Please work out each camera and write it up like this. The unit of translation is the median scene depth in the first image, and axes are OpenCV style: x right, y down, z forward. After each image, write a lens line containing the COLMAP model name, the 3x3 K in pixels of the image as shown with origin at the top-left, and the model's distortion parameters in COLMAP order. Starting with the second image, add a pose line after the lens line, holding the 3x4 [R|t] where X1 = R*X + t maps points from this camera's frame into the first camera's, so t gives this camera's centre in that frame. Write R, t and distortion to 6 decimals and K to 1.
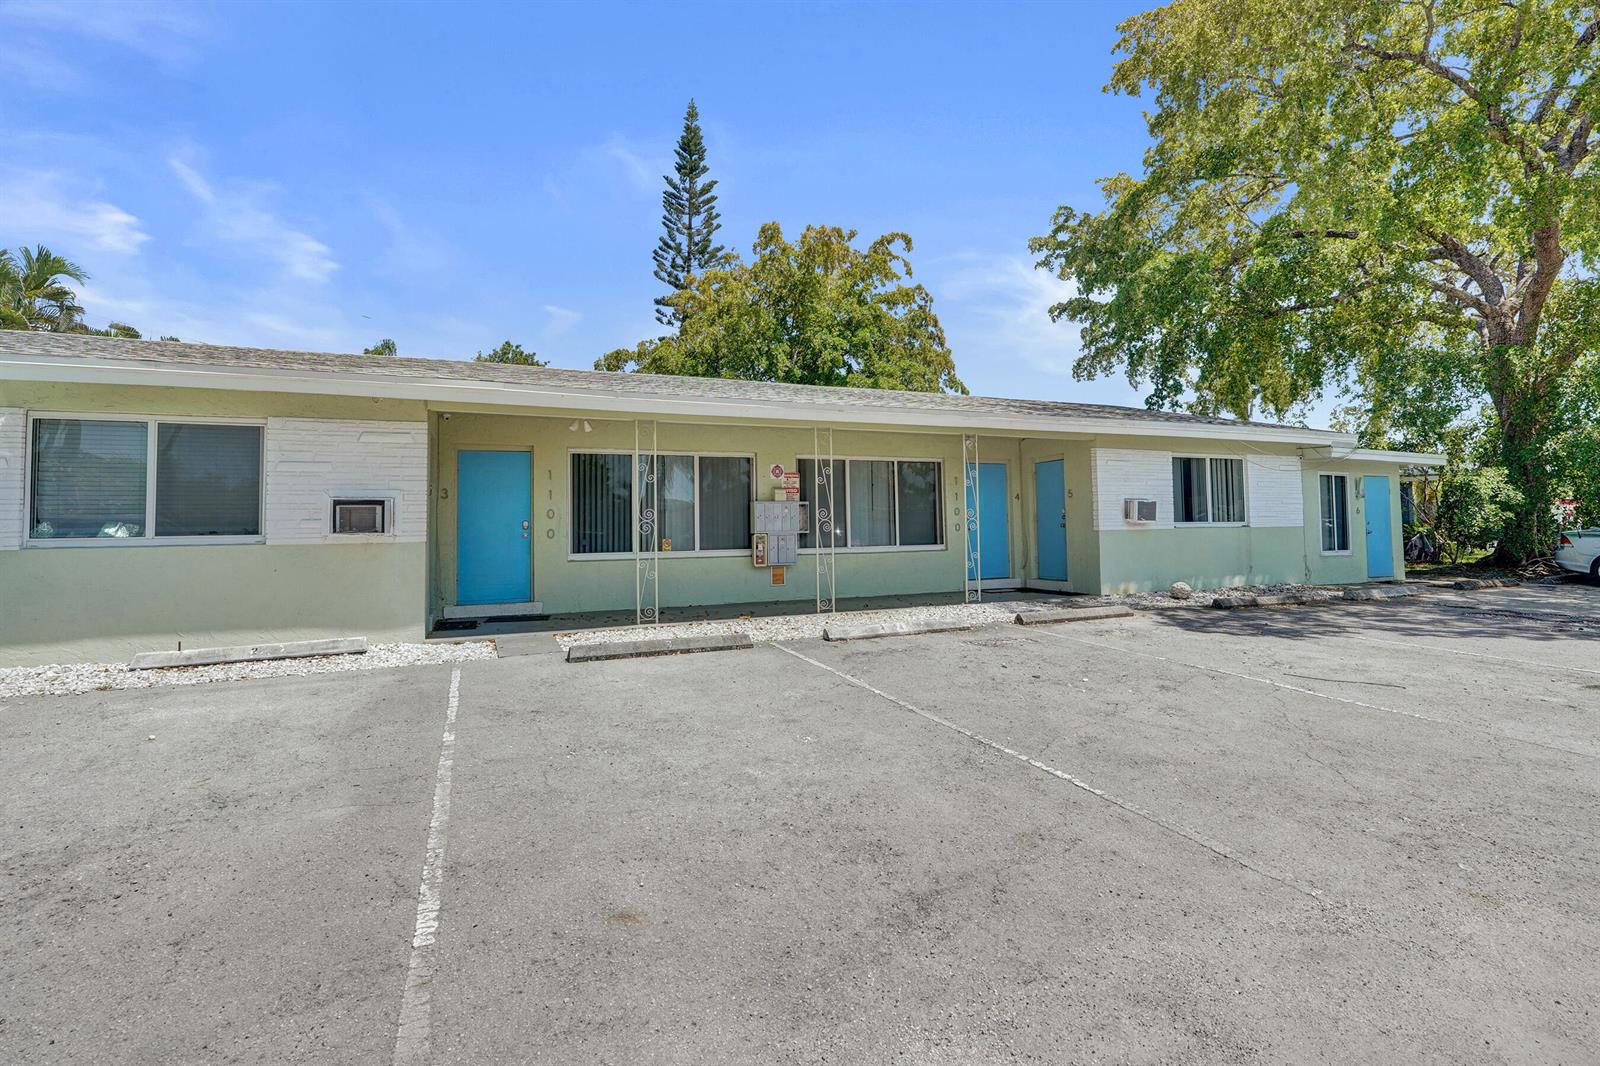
lens RADIAL K [[746.8, 0, 794.6], [0, 746.8, 508.9], [0, 0, 1]] dist [-0.004688, 0.000731]
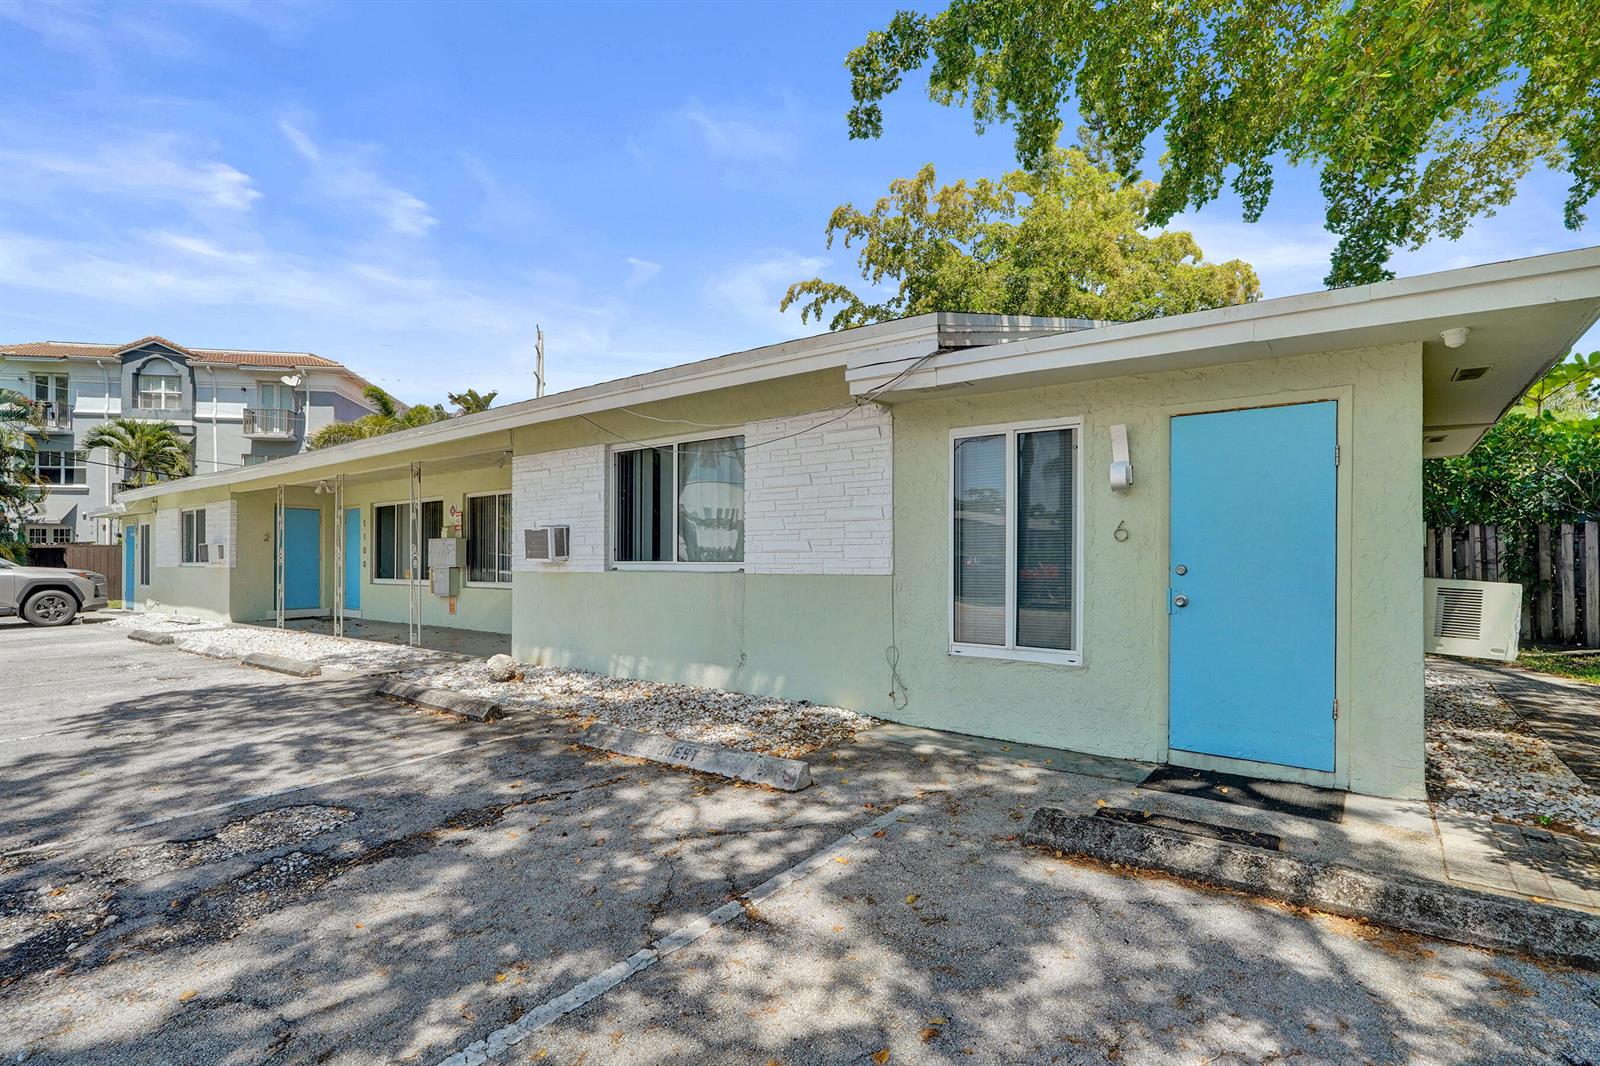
lens RADIAL K [[746.8, 0, 803.9], [0, 746.8, 559.9], [0, 0, 1]] dist [-0.004688, 0.000731]
pose [[0.504721, 0.010234, -0.863222, 1.152973], [0.015190, 0.999670, 0.020734, 0.006859], [0.863149, -0.023577, 0.504399, 0.865393]]
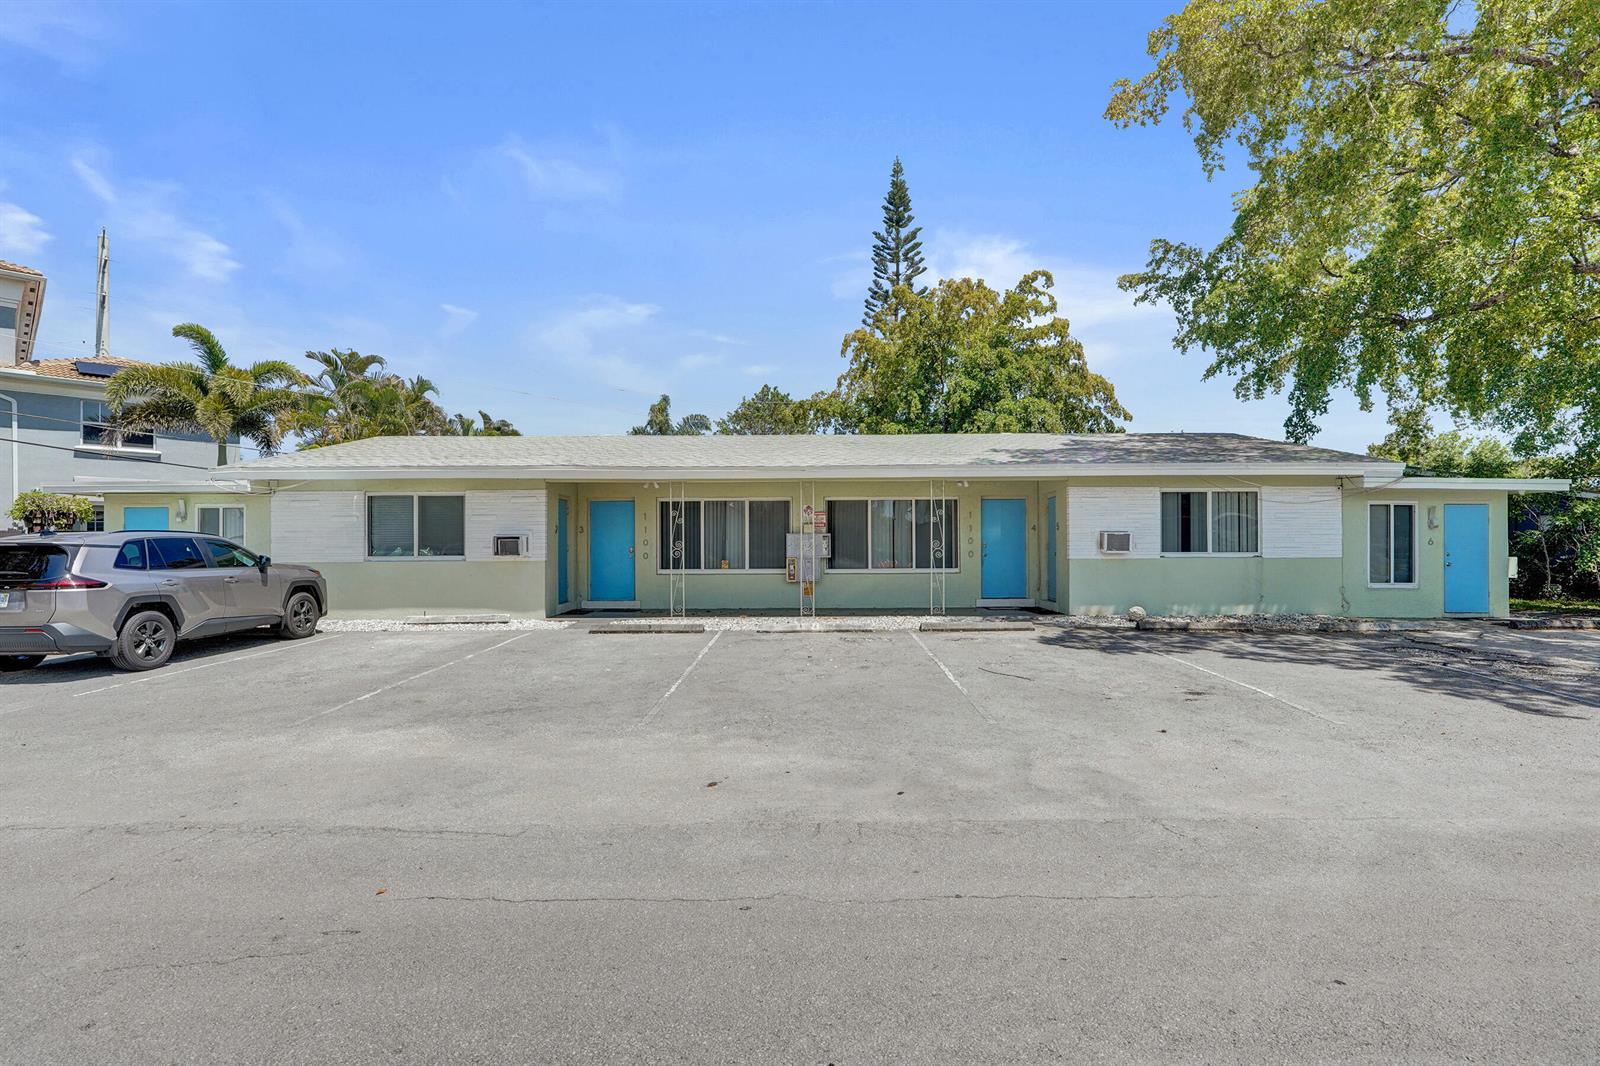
lens RADIAL K [[746.8, 0, 799.2], [0, 746.8, 543.0], [0, 0, 1]] dist [-0.004688, 0.000731]
pose [[0.918141, 0.007927, -0.396173, 0.473236], [0.002037, 0.999692, 0.024725, -0.024712], [0.396247, -0.023508, 0.917843, -0.215606]]
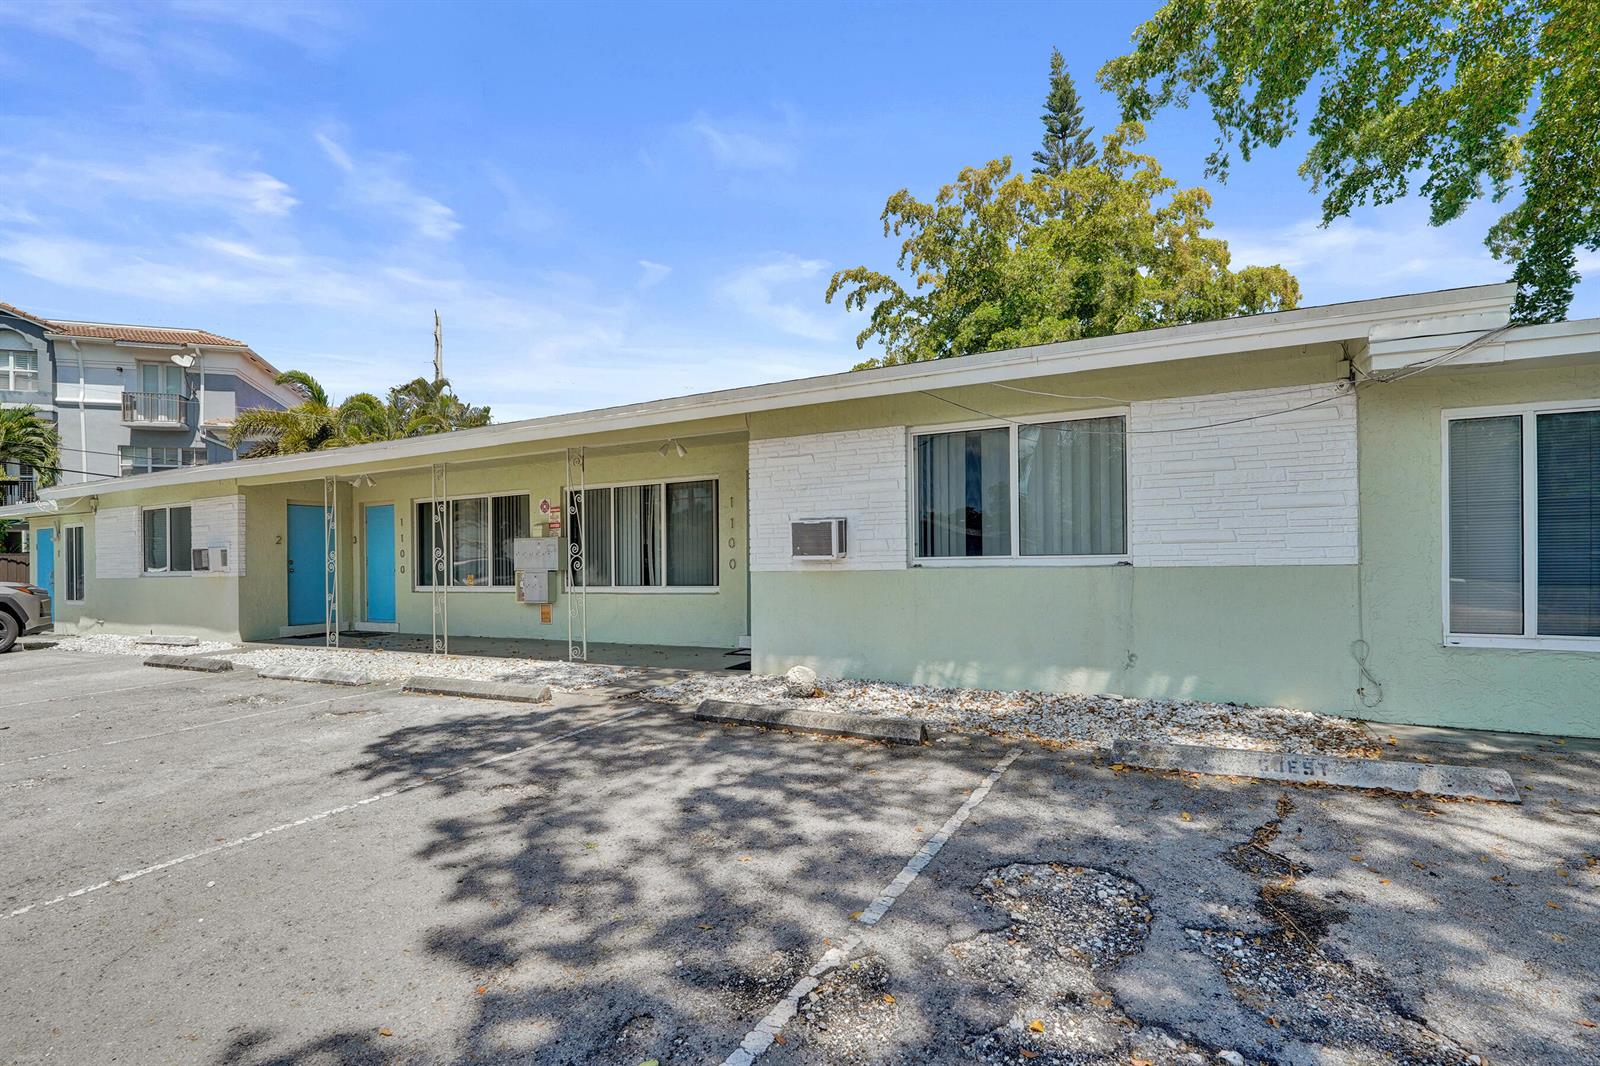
lens RADIAL K [[746.8, 0, 801.2], [0, 746.8, 558.8], [0, 0, 1]] dist [-0.004688, 0.000731]
pose [[0.639331, 0.000213, -0.768932, 0.908091], [0.027519, 0.999353, 0.023157, 0.004437], [0.768439, -0.035965, 0.638911, 0.617321]]
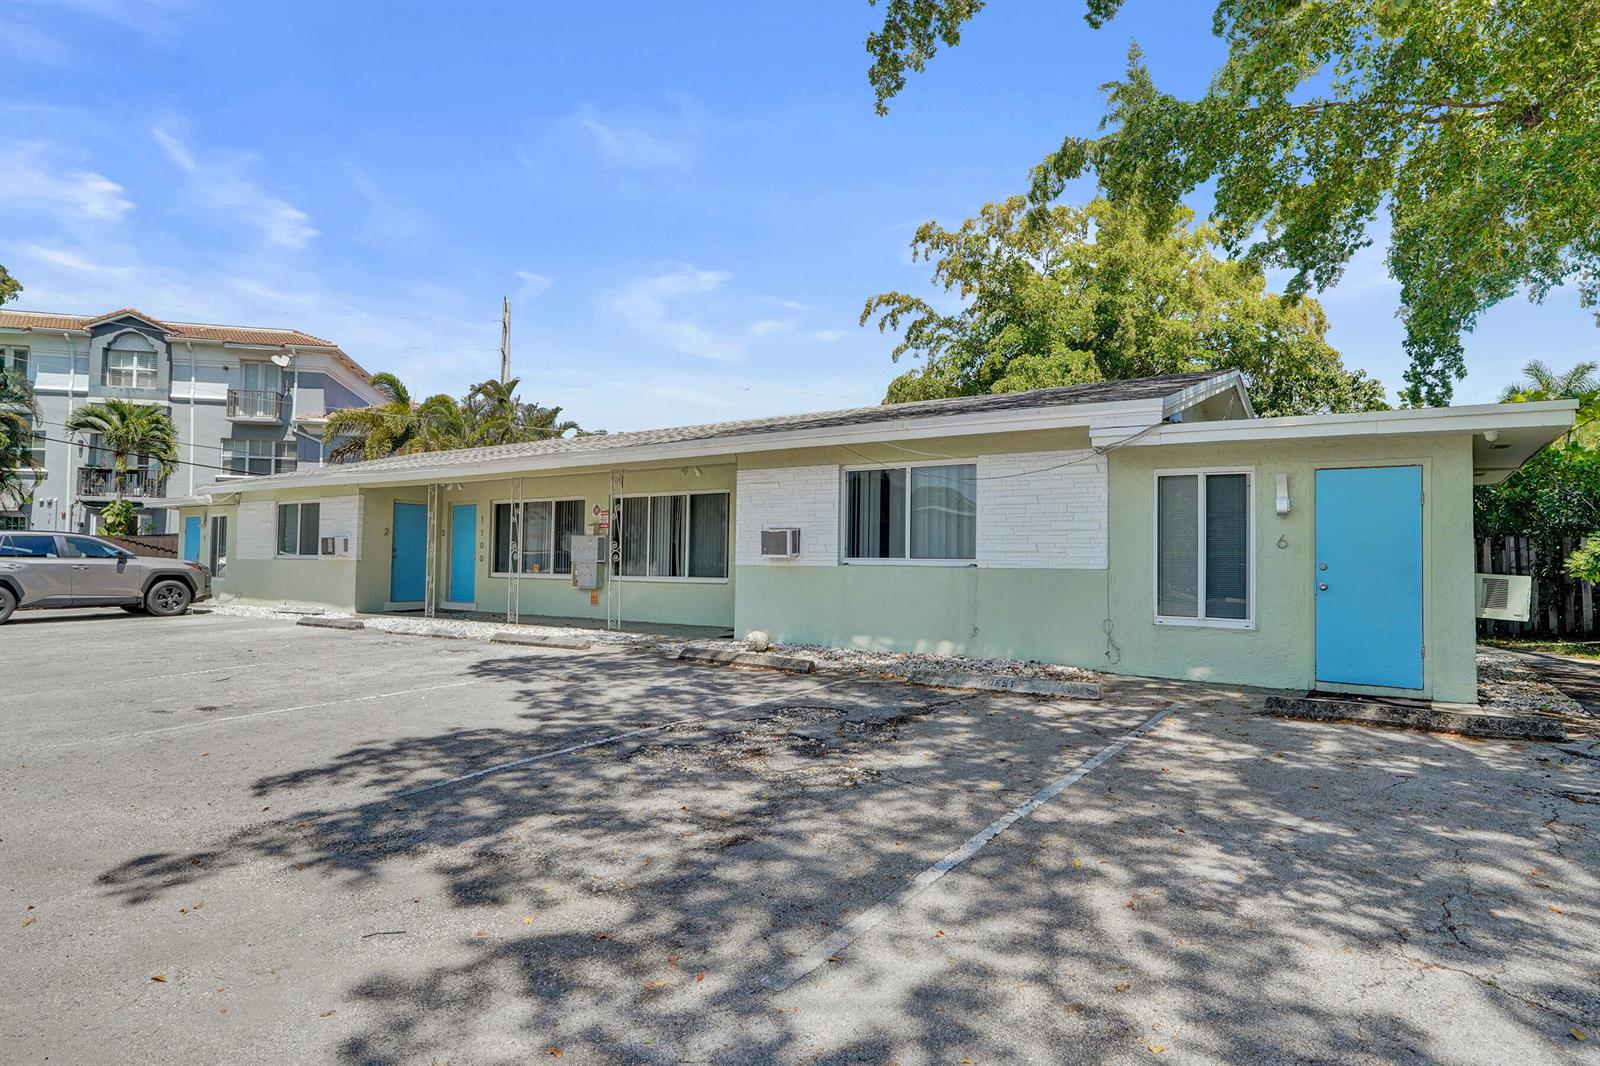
lens RADIAL K [[870.7, 0, 798.4], [0, 870.7, 535.8], [0, 0, 1]] dist [0.013950, -0.001356]
pose [[0.545185, -0.008959, -0.838268, 1.277083], [0.001494, 0.999952, -0.009715, 0.004286], [0.838314, 0.004044, 0.545172, 0.499253]]
